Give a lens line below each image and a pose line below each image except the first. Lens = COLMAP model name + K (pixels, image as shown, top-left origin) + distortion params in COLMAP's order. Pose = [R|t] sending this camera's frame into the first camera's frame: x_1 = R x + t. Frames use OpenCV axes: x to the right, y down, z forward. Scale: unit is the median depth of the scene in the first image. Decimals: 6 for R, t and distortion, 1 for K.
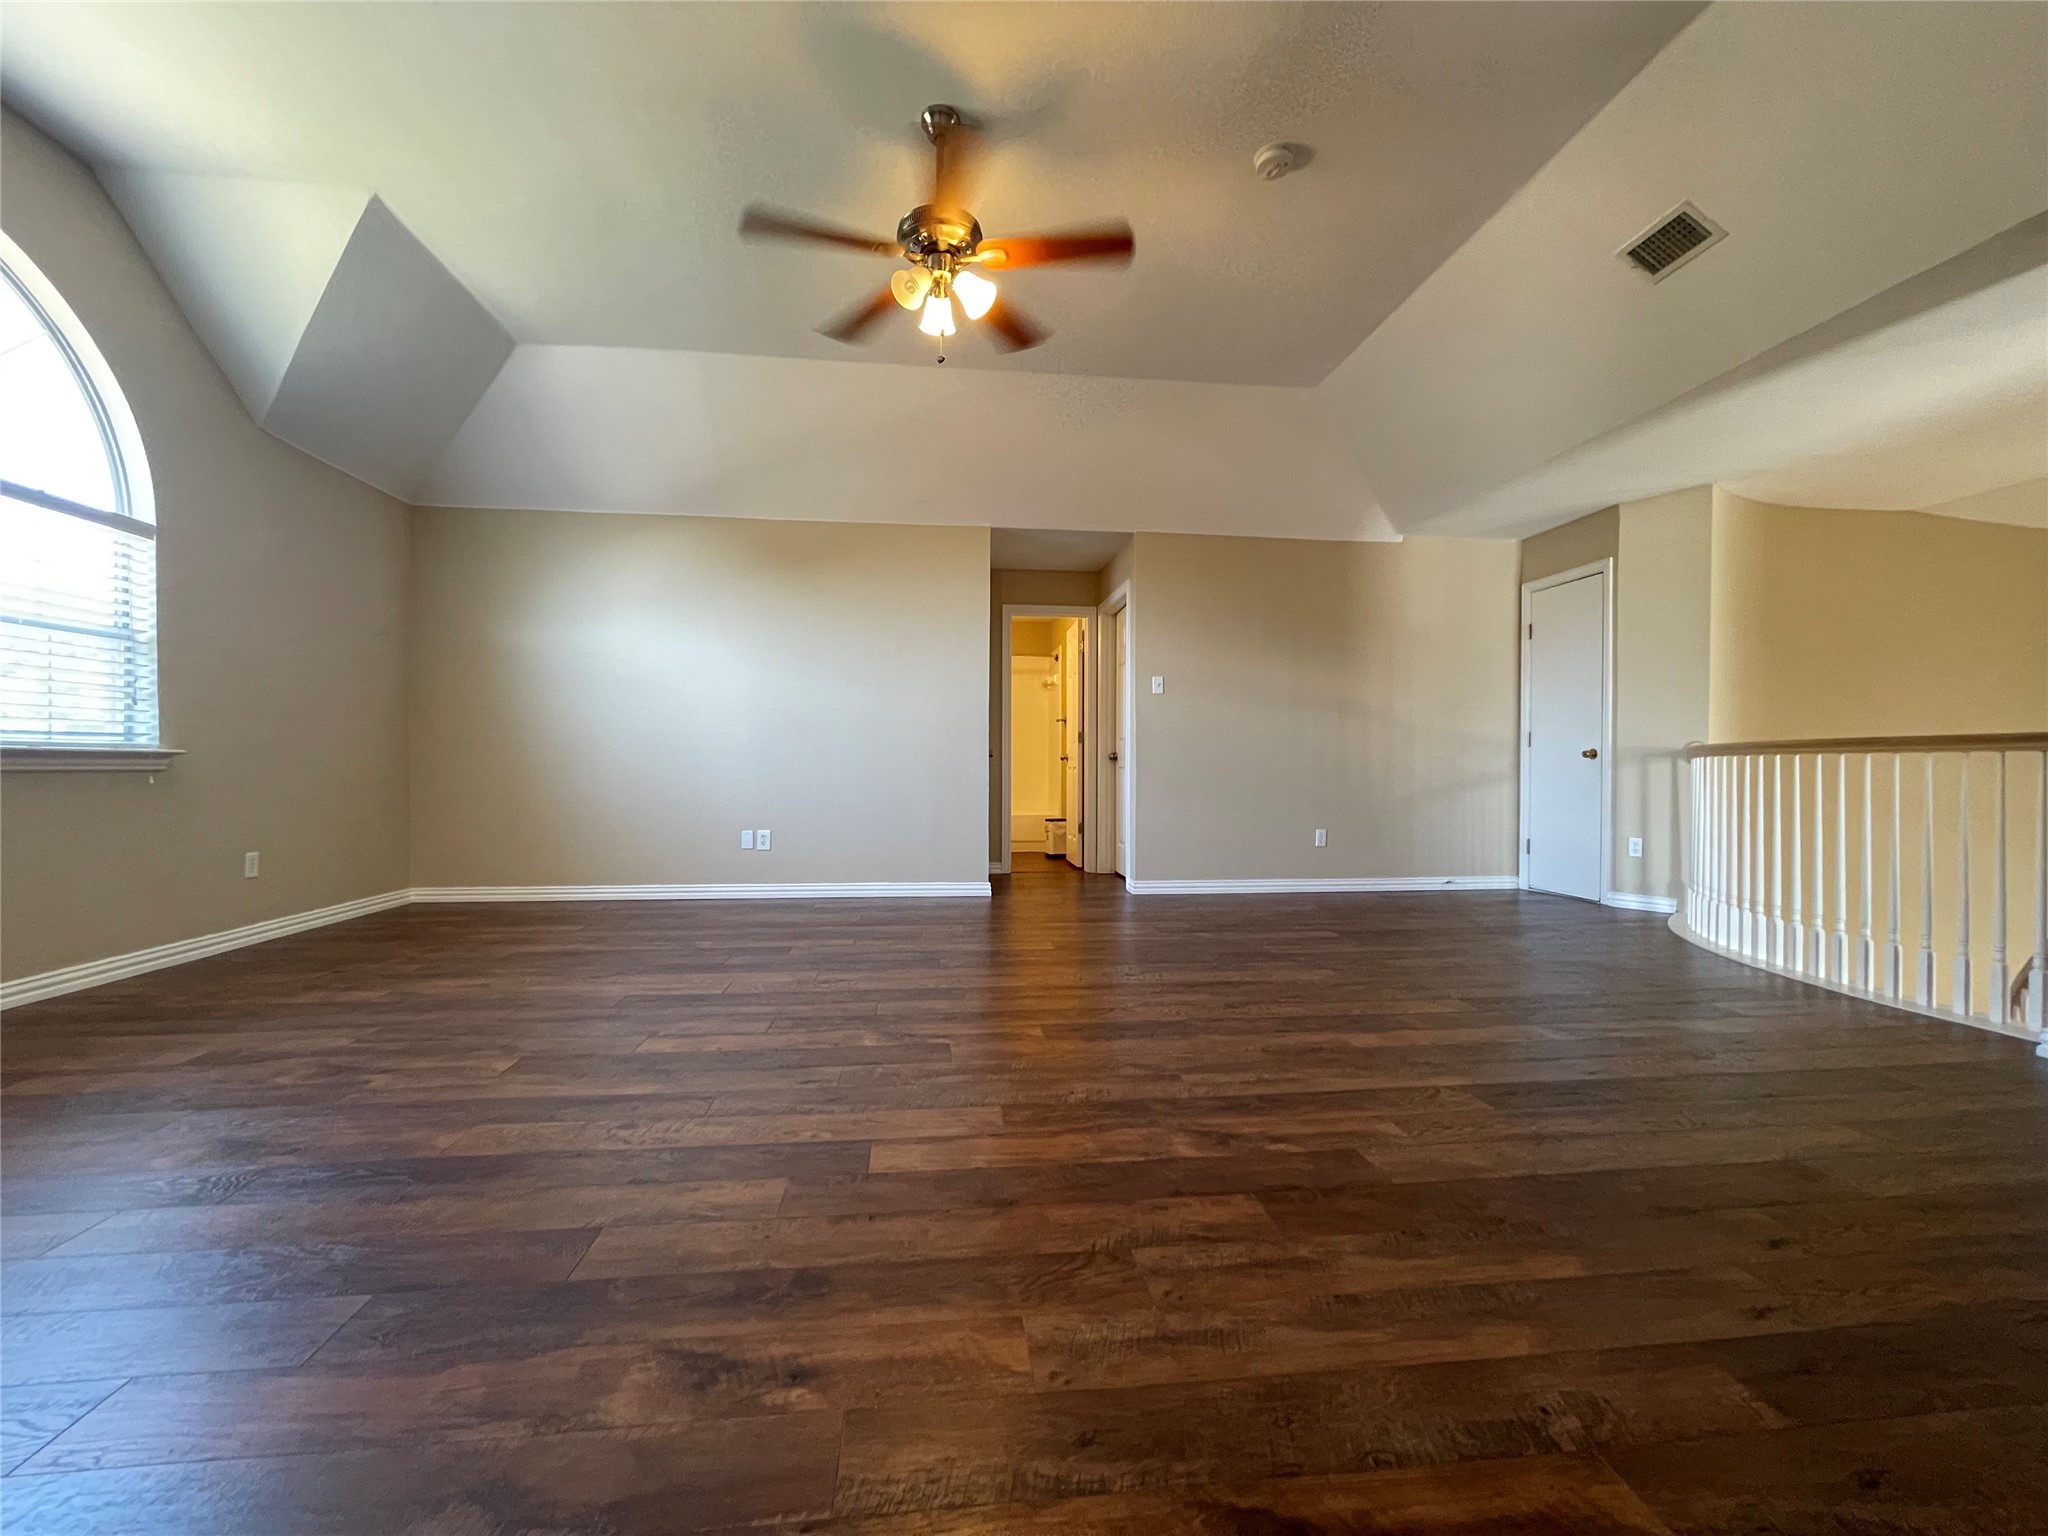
lens RADIAL K [[825.8, 0, 1023.2], [0, 825.8, 774.2], [0, 0, 1]] dist [-0.002385, 0.000772]
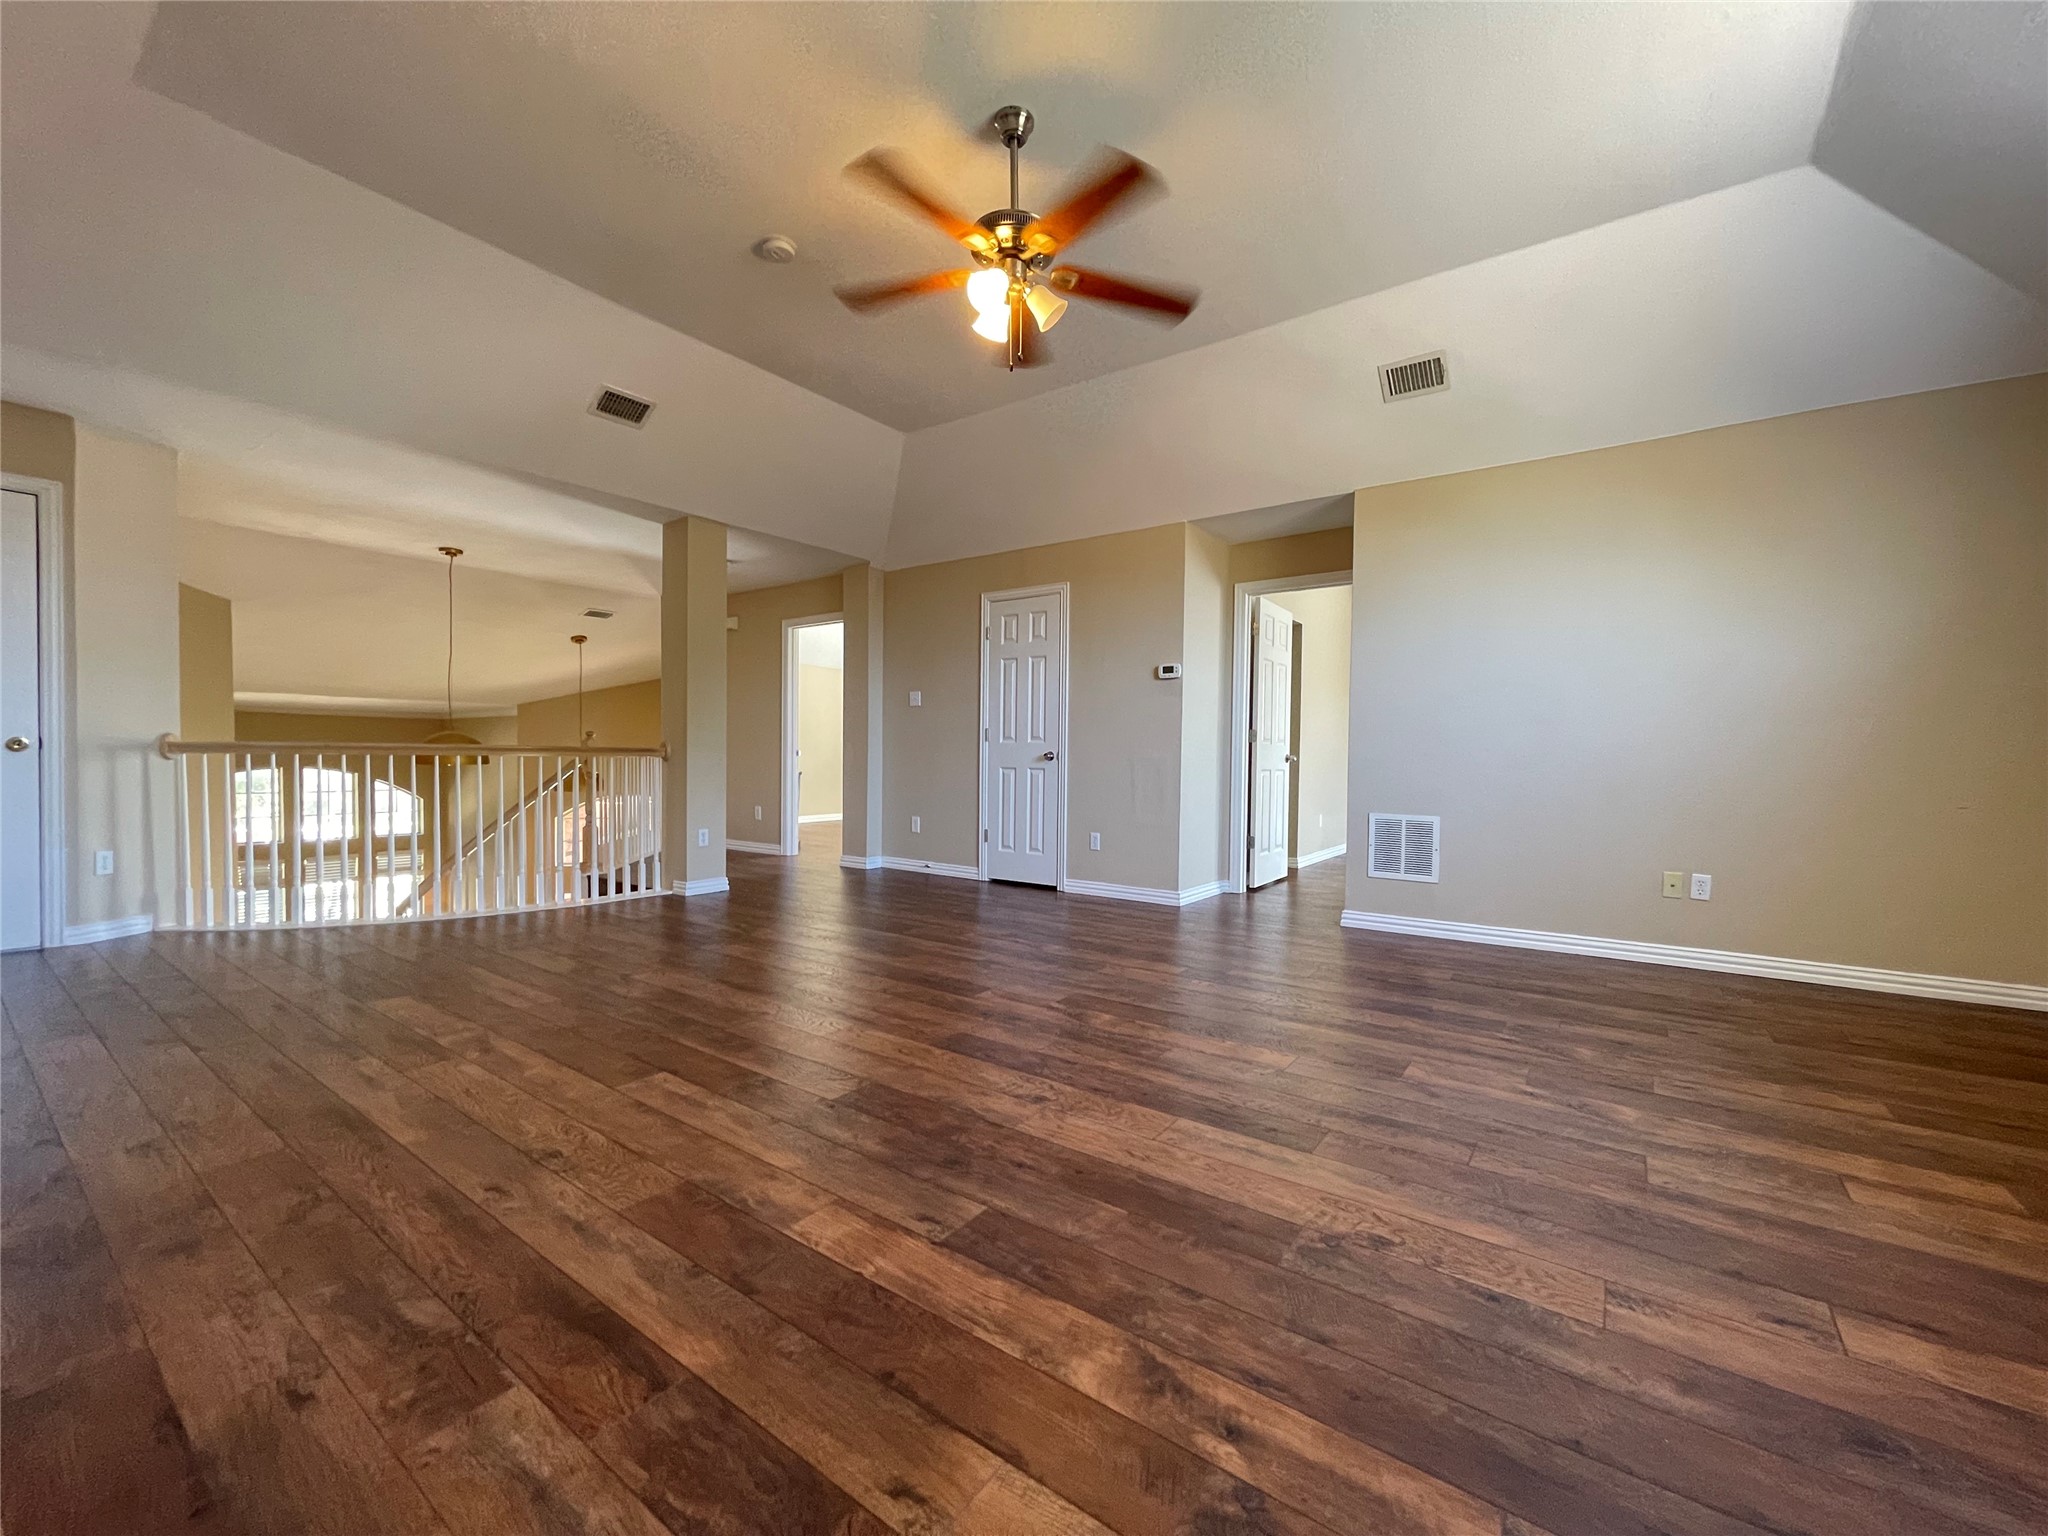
lens RADIAL K [[825.8, 0, 1023.2], [0, 825.8, 773.5], [0, 0, 1]] dist [-0.002385, 0.000772]
pose [[-0.739161, -0.022069, 0.673167, -0.847864], [-0.009444, 0.999704, 0.022404, -0.044850], [-0.673462, 0.010202, -0.739151, 1.865649]]
